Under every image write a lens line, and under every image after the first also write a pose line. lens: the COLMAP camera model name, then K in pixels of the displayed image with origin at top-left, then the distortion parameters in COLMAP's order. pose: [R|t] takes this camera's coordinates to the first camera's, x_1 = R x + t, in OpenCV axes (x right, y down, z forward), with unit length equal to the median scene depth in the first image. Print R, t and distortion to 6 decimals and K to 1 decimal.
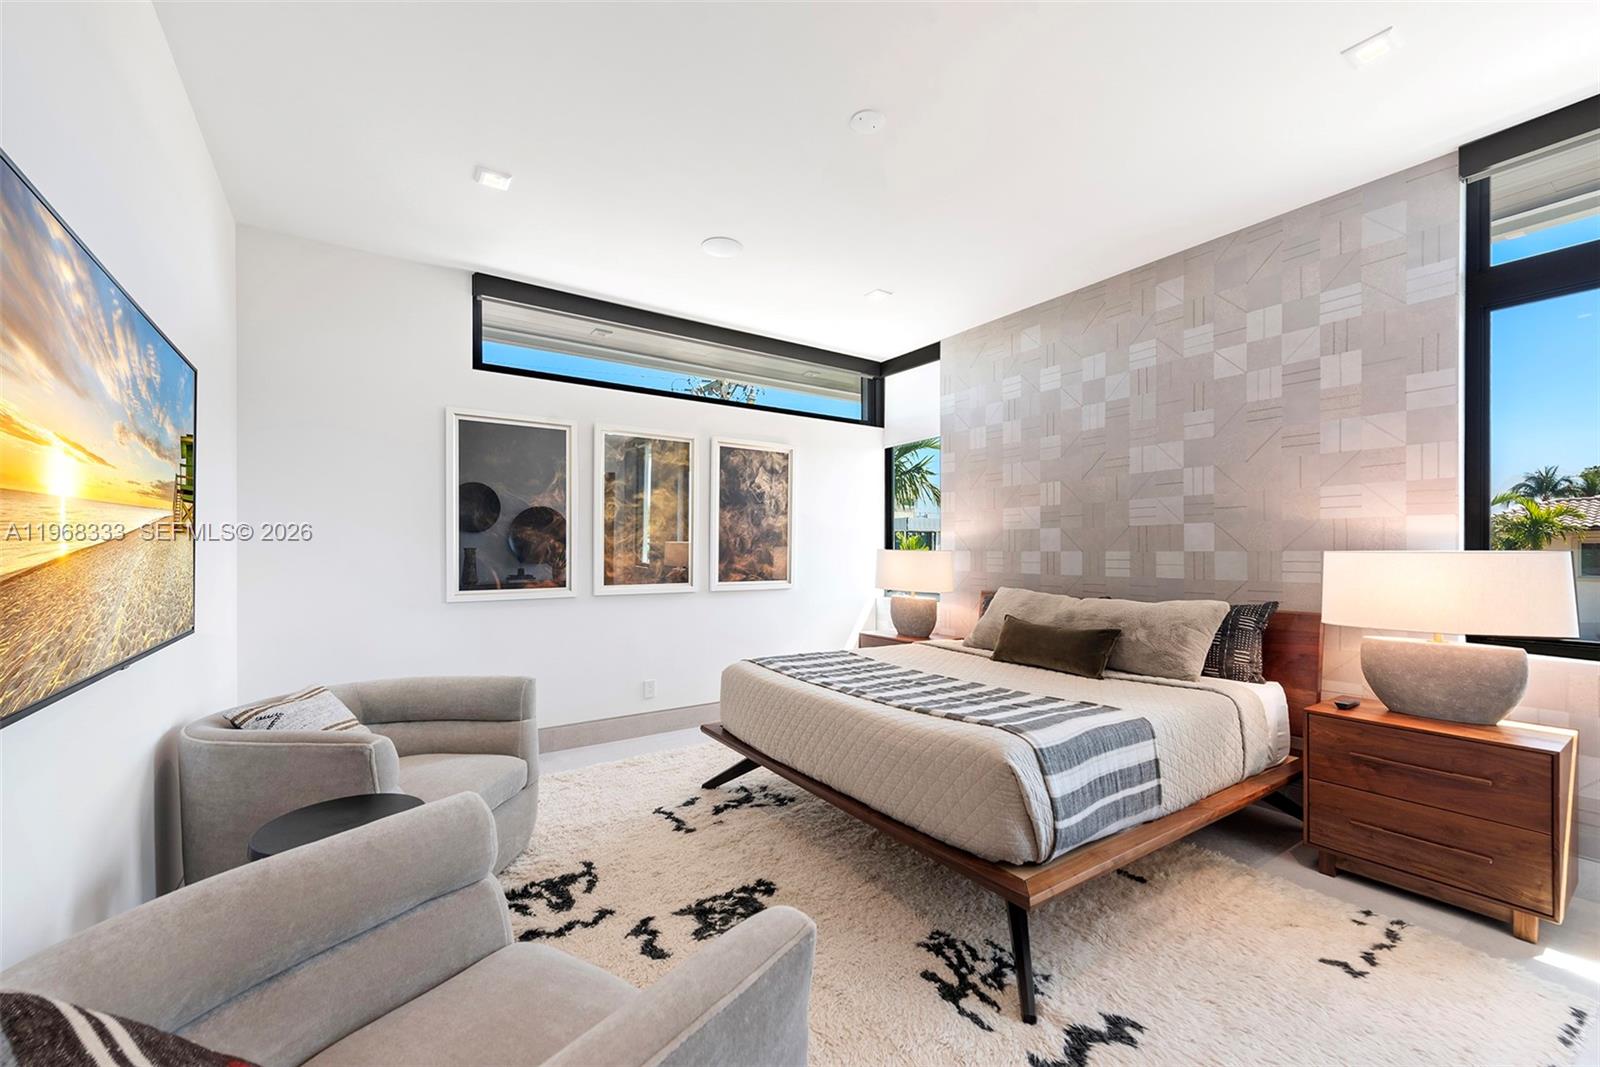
lens RADIAL K [[646.6, 0, 800.4], [0, 646.6, 552.0], [0, 0, 1]] dist [0.000006, -0.000017]
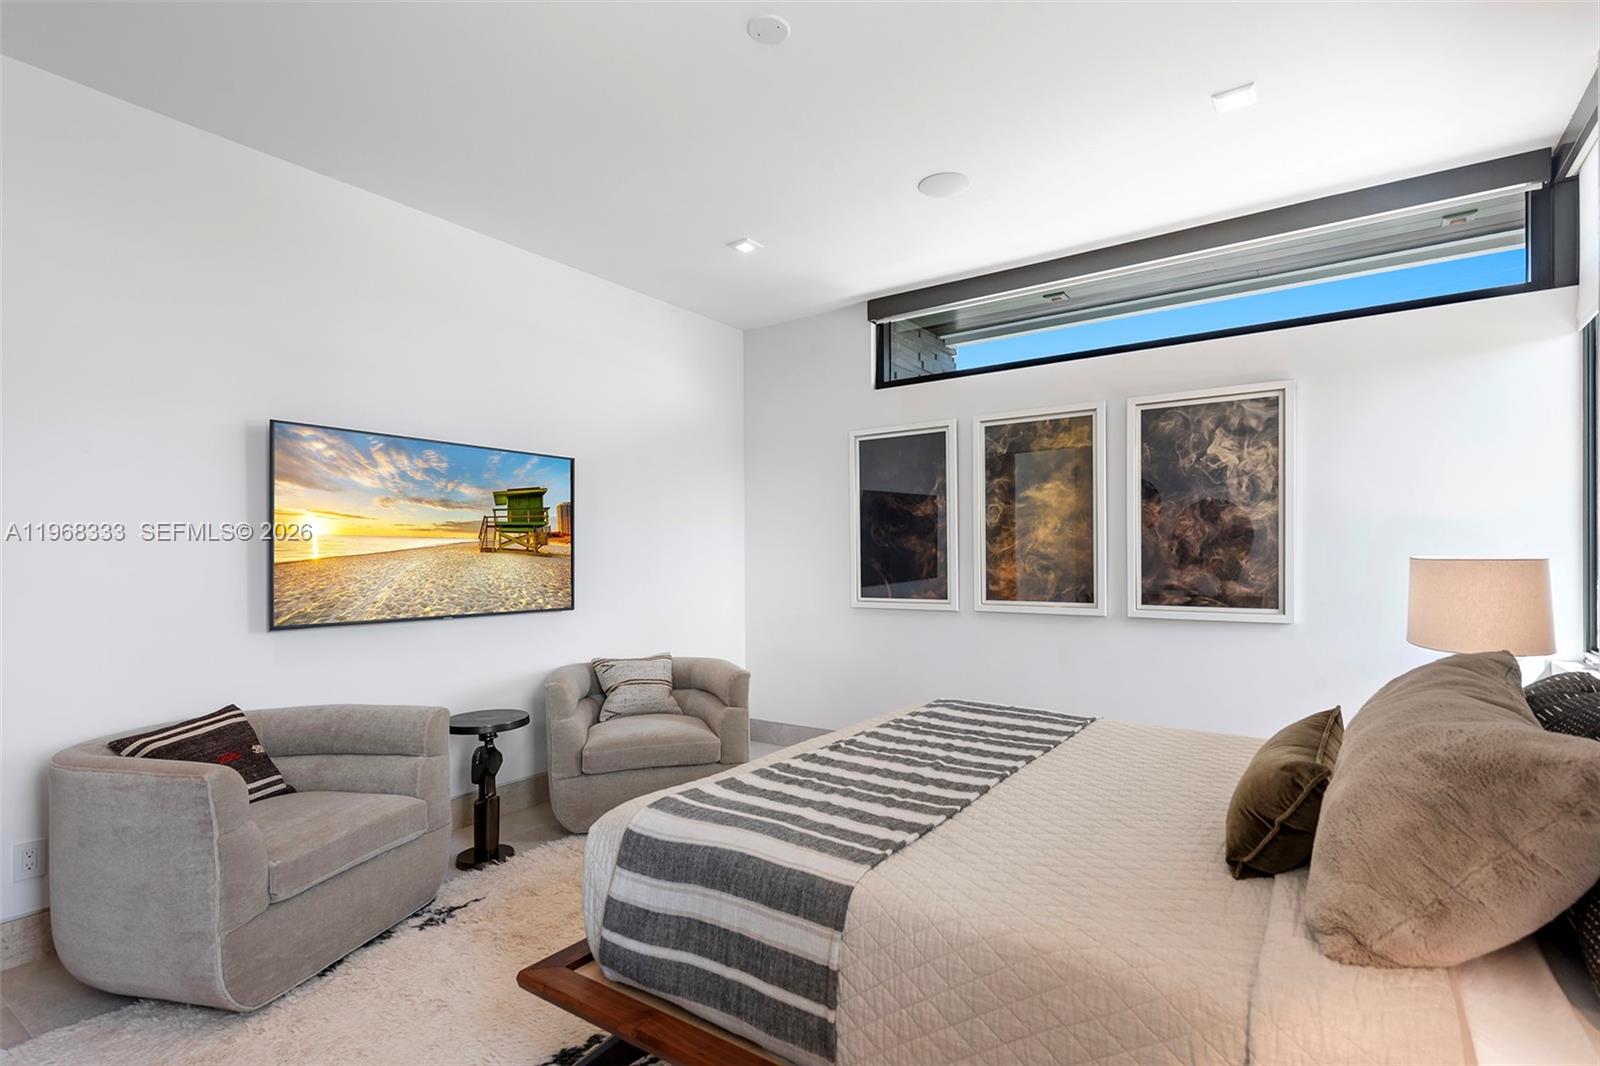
lens RADIAL K [[774.0, 0, 799.3], [0, 774.0, 557.9], [0, 0, 1]] dist [-0.001282, -0.000084]
pose [[0.352287, -0.004261, -0.935882, 0.524493], [0.002553, 0.999990, -0.003592, -0.002096], [0.935888, -0.001124, 0.352295, 0.357395]]
